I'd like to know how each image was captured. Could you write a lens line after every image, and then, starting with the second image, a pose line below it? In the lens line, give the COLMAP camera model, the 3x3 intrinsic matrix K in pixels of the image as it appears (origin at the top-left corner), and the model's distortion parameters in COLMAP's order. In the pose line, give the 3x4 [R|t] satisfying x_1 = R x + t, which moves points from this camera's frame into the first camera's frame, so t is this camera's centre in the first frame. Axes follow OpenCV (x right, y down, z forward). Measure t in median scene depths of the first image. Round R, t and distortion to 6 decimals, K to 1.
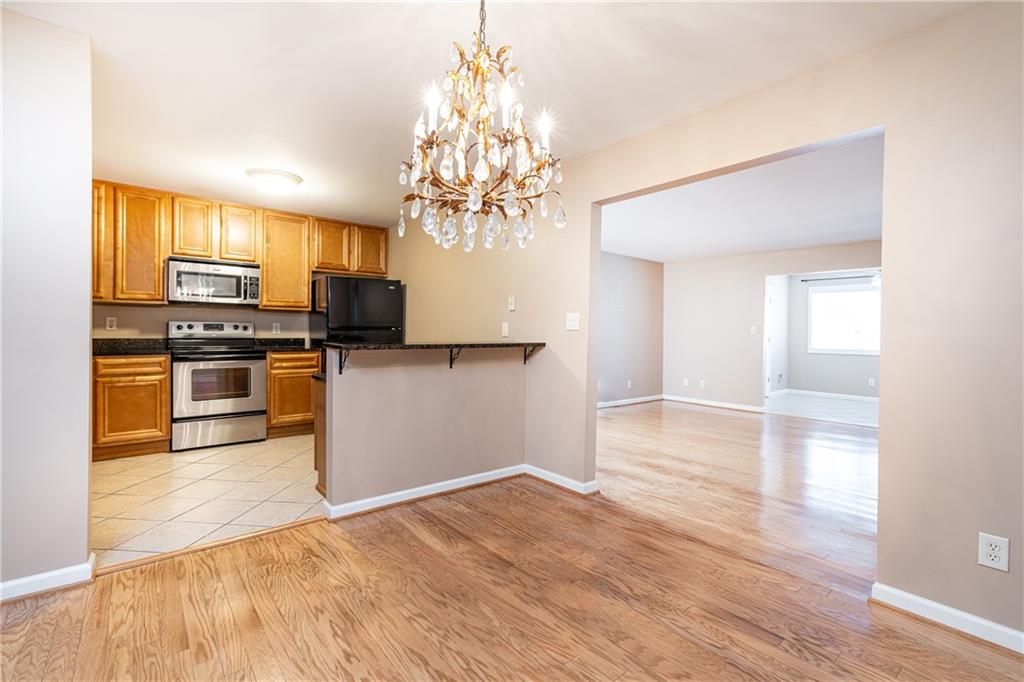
lens RADIAL K [[459.0, 0, 514.4], [0, 459.0, 338.7], [0, 0, 1]] dist [-0.004133, 0.001598]
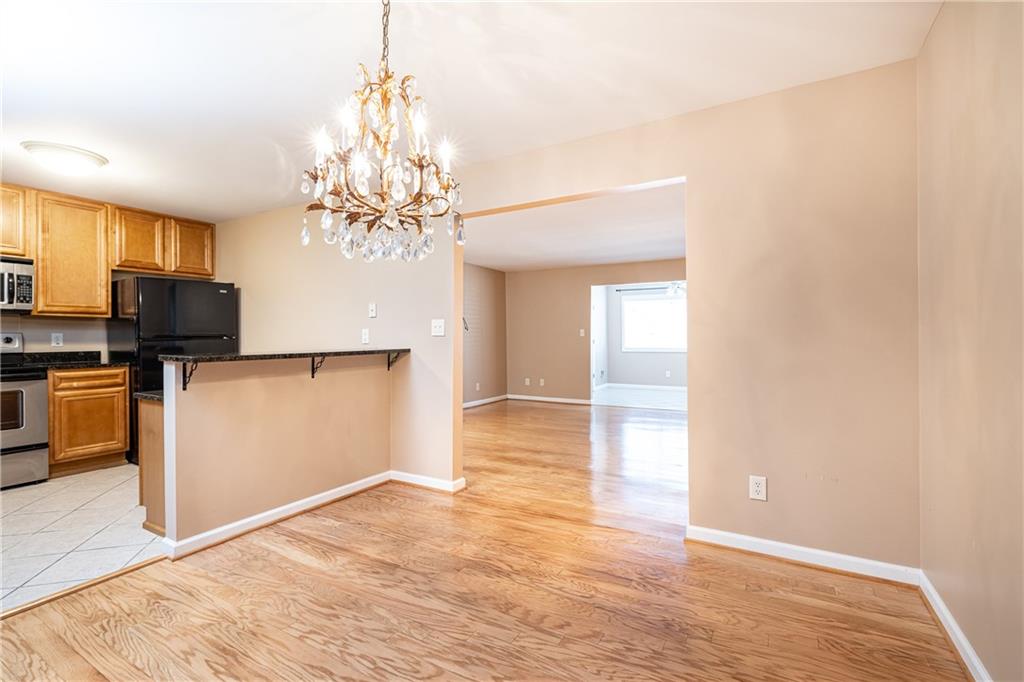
lens RADIAL K [[459.0, 0, 514.4], [0, 459.0, 338.7], [0, 0, 1]] dist [-0.004133, 0.001598]
pose [[0.938821, -0.019185, 0.343872, -0.070762], [0.022992, 0.999711, -0.006997, -0.000875], [-0.343638, 0.014475, 0.938991, -0.039119]]
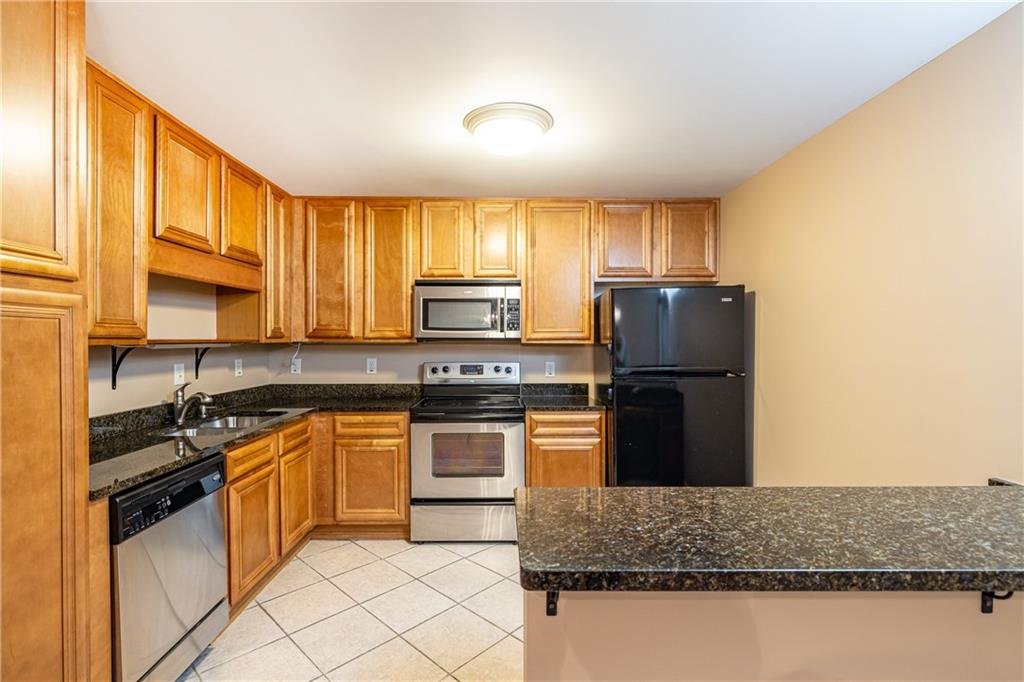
lens RADIAL K [[478.5, 0, 500.0], [0, 478.5, 346.5], [0, 0, 1]] dist [-0.000030, 0.000452]
pose [[0.765979, -0.007598, -0.642821, -0.172339], [-0.000660, 0.999920, -0.012606, -0.076865], [0.642866, 0.010080, 0.765913, 0.622756]]
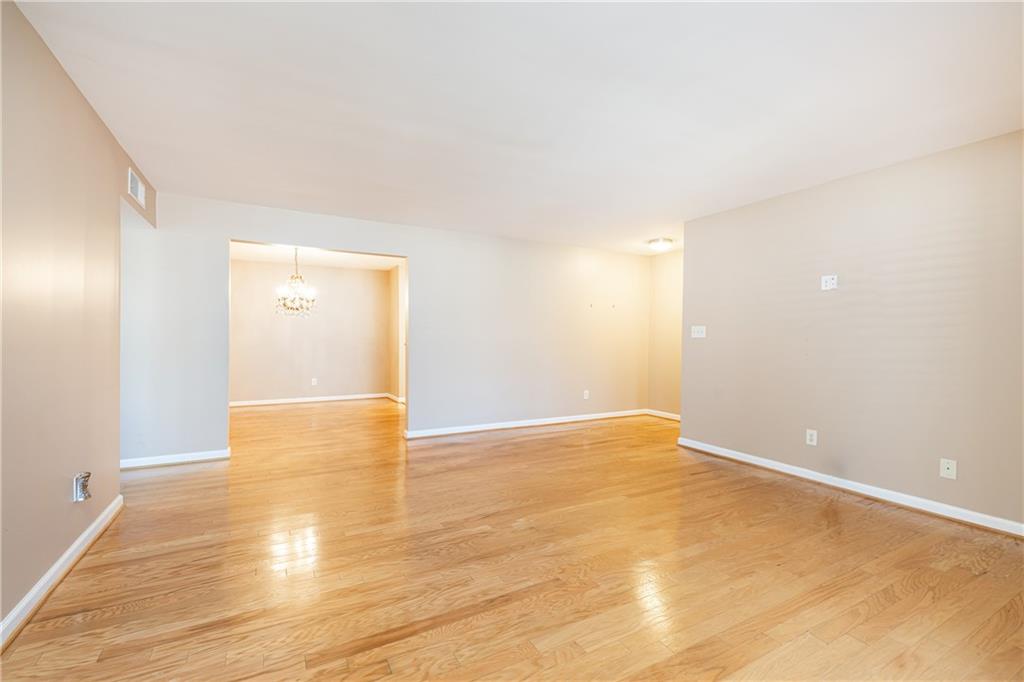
lens RADIAL K [[449.1, 0, 526.4], [0, 449.1, 340.4], [0, 0, 1]] dist [0.002571, 0.000255]
pose [[-0.173170, -0.010160, -0.984840, 1.658872], [-0.018285, 0.999808, -0.007099, 0.004999], [0.984722, 0.016779, -0.173322, 1.706449]]
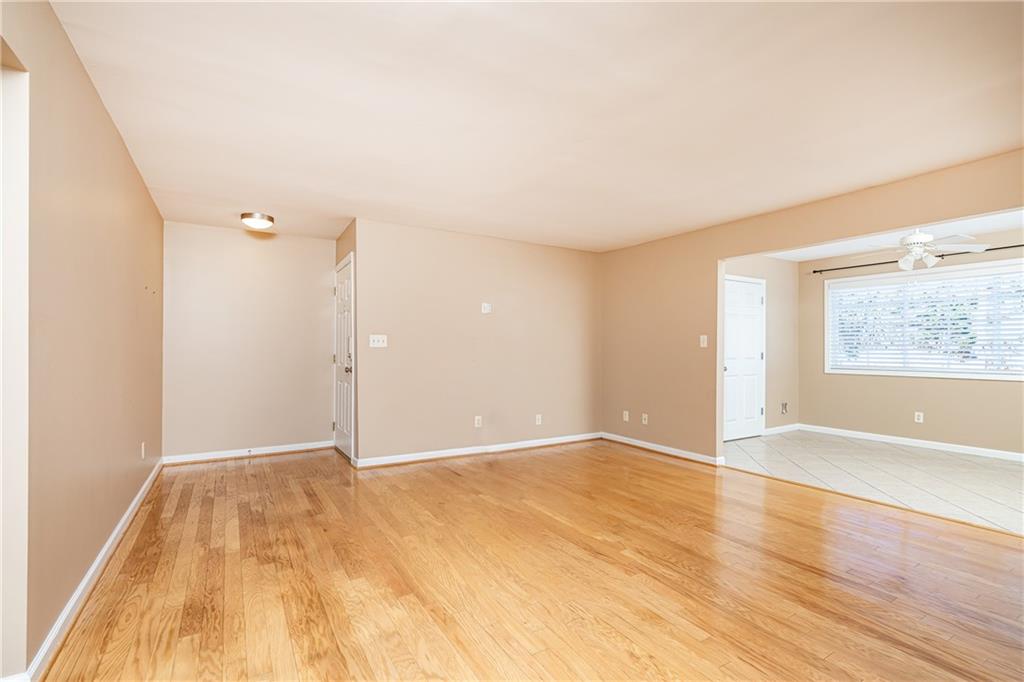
lens RADIAL K [[459.0, 0, 514.4], [0, 459.0, 338.7], [0, 0, 1]] dist [-0.004133, 0.001598]
pose [[0.988821, -0.014511, -0.148397, 0.775705], [0.009335, 0.999325, -0.035521, -0.006286], [0.148812, 0.033738, 0.988290, 0.640835]]
